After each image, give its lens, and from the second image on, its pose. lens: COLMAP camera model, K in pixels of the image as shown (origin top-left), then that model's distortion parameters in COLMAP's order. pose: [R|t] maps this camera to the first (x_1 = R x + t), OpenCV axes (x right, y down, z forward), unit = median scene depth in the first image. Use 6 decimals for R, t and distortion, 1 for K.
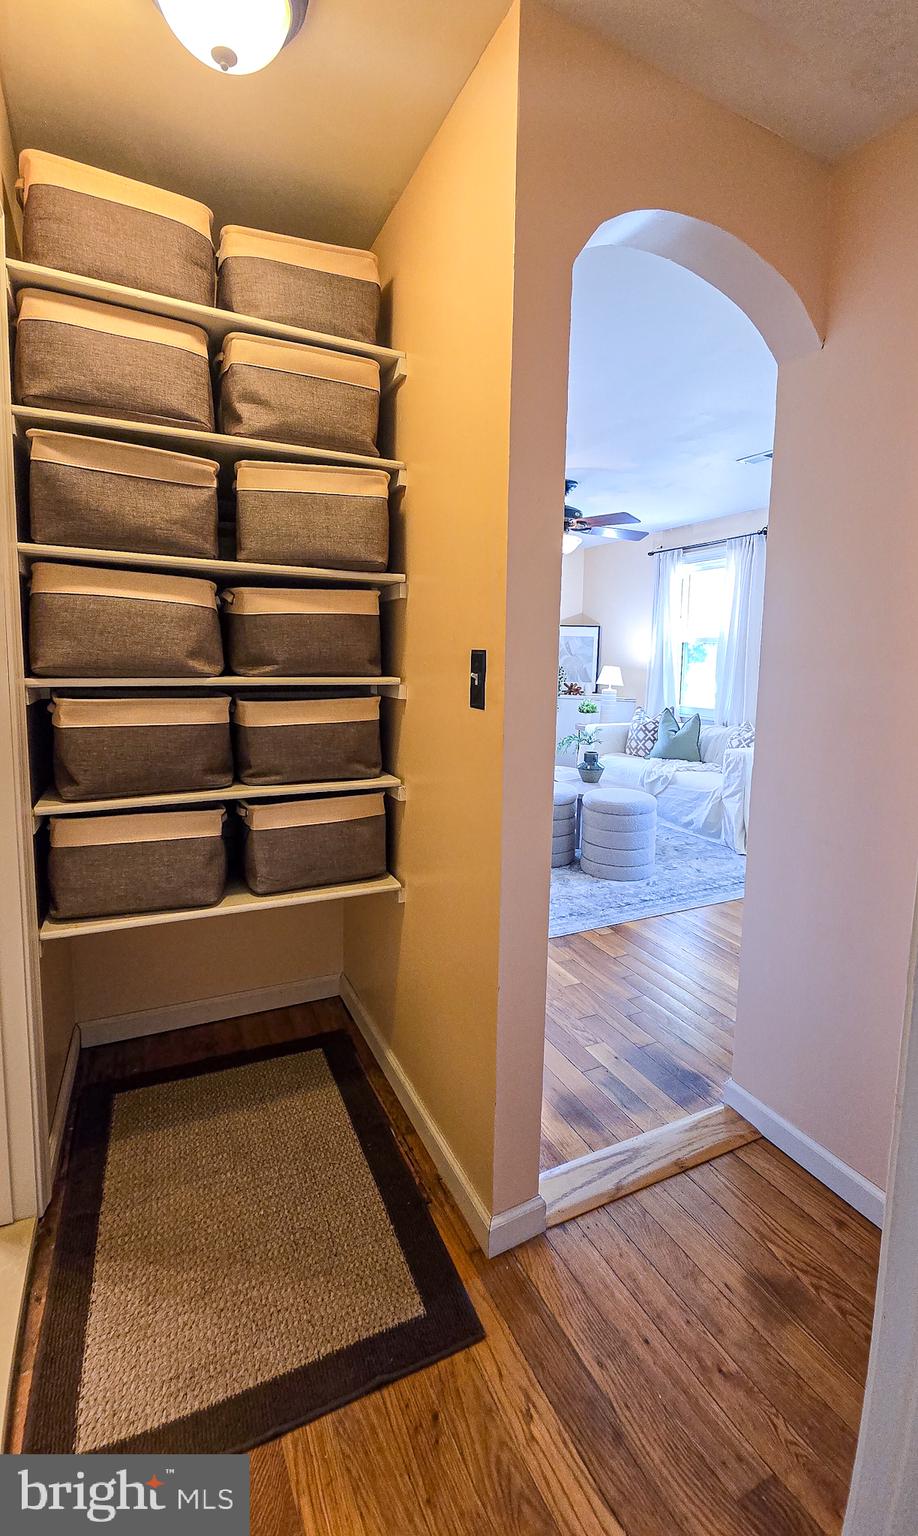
lens RADIAL K [[663.6, 0, 482.7], [0, 663.6, 736.8], [0, 0, 1]] dist [0.000024, -0.000010]
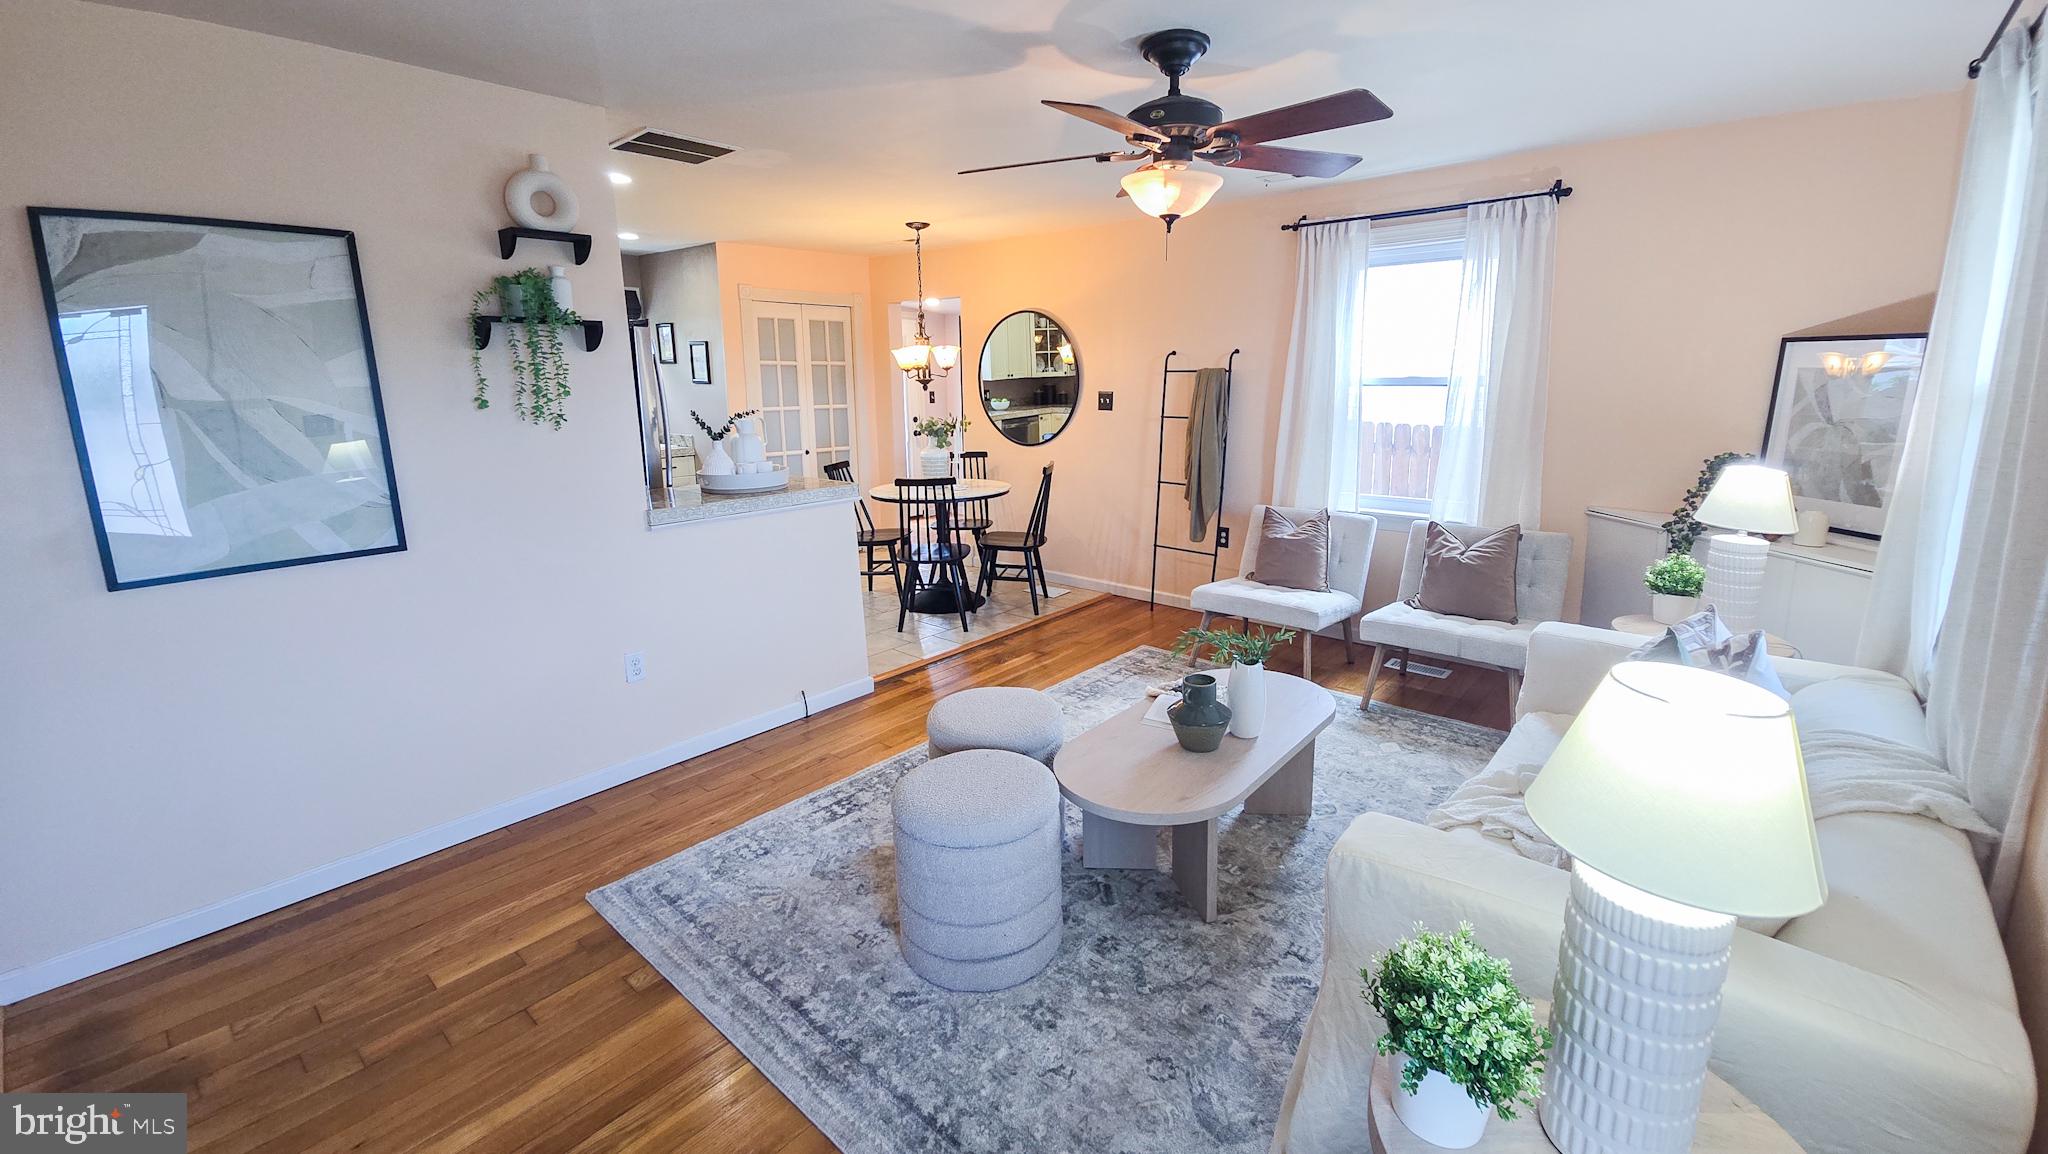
lens RADIAL K [[831.2, 0, 1040.5], [0, 831.2, 546.3], [0, 0, 1]] dist [0.003055, -0.003933]
pose [[0.383813, 0.161891, -0.909109, 0.560370], [-0.091767, 0.986325, 0.136898, -0.117482], [0.918840, 0.030883, 0.393421, 0.652780]]
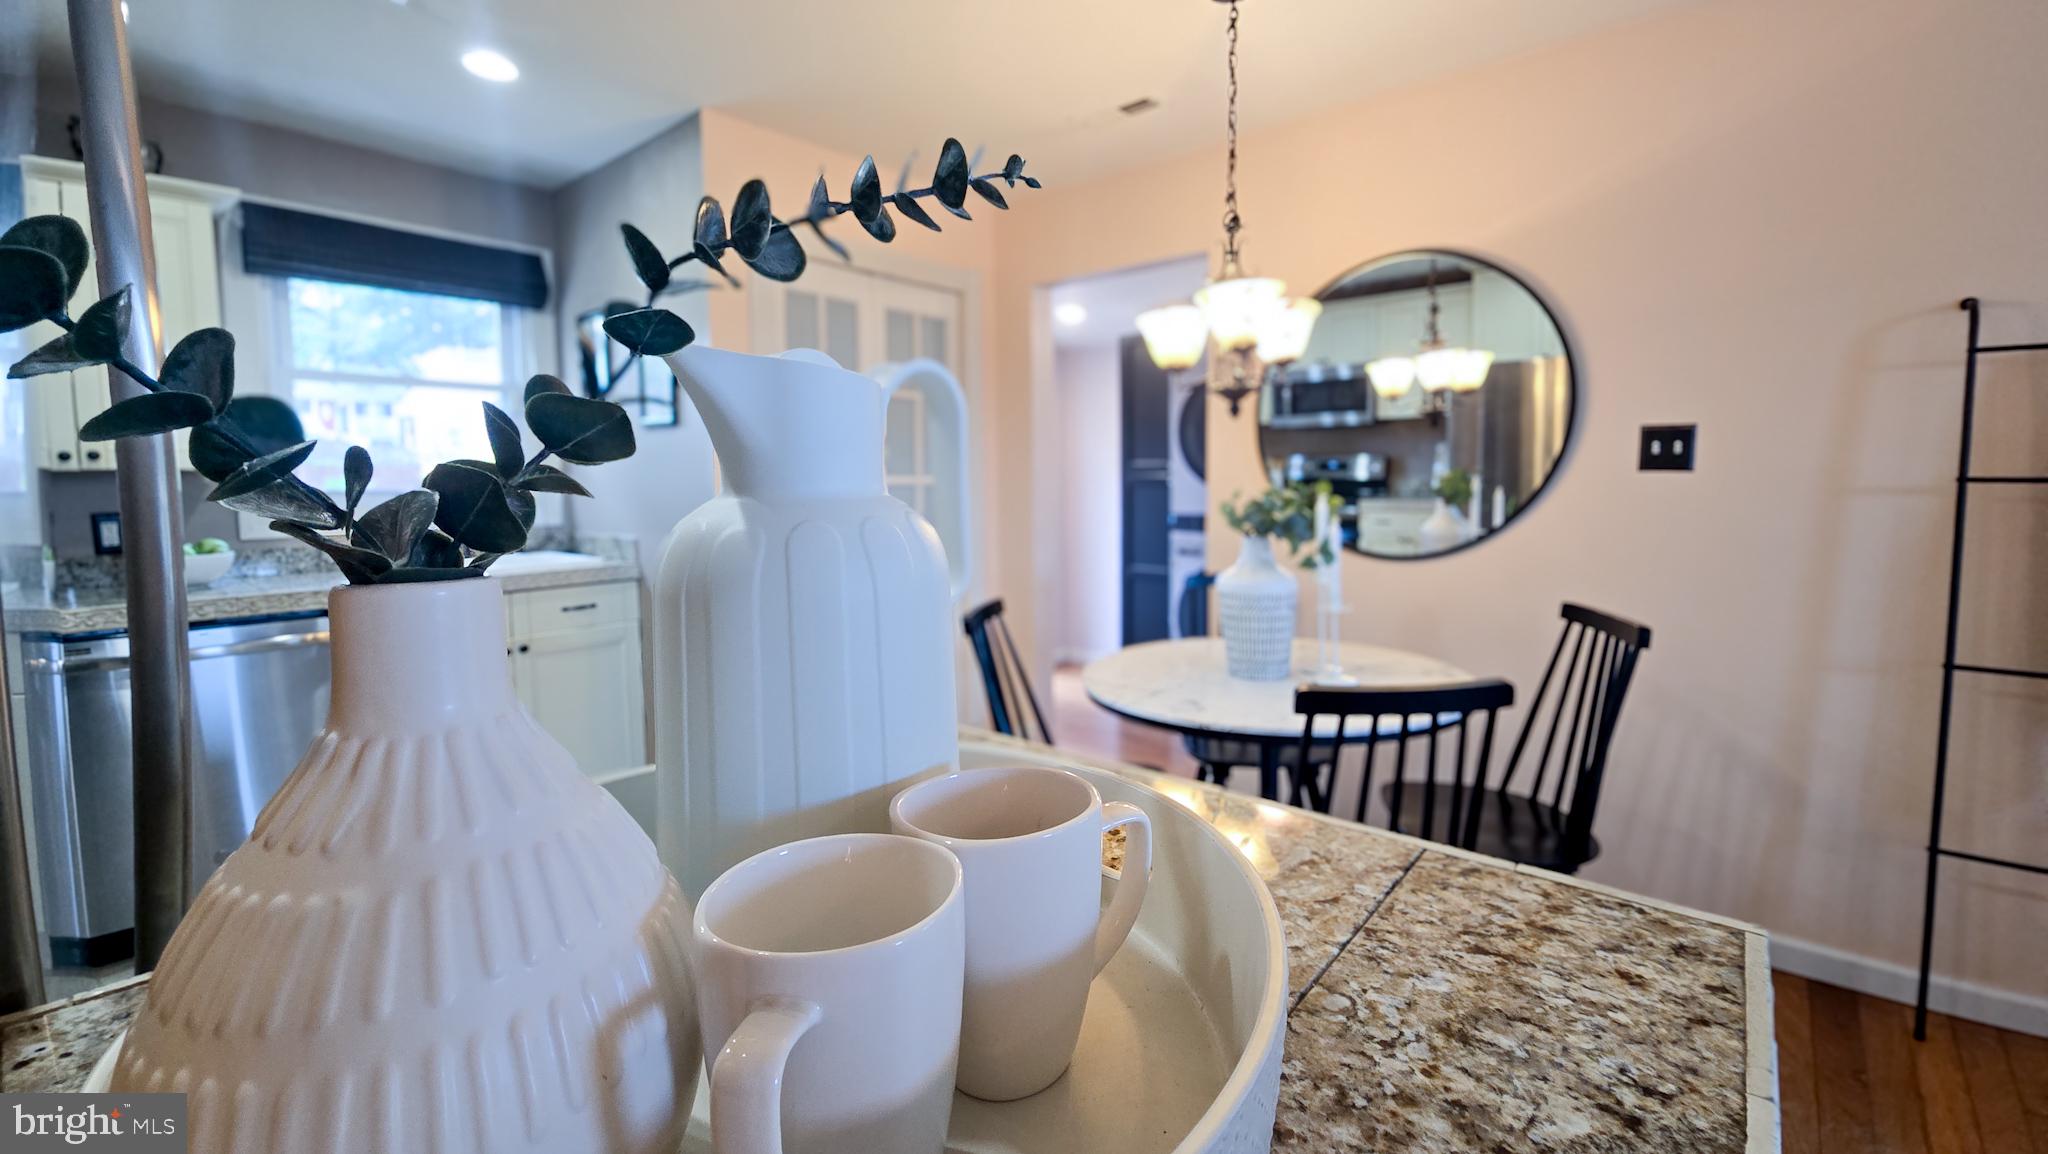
lens RADIAL K [[831.2, 0, 1040.5], [0, 831.2, 546.3], [0, 0, 1]] dist [0.003055, -0.003933]
pose [[0.387720, 0.037406, -0.921018, -0.178110], [-0.081703, 0.996638, 0.006083, -0.087889], [0.918149, 0.072891, 0.389473, 0.691188]]
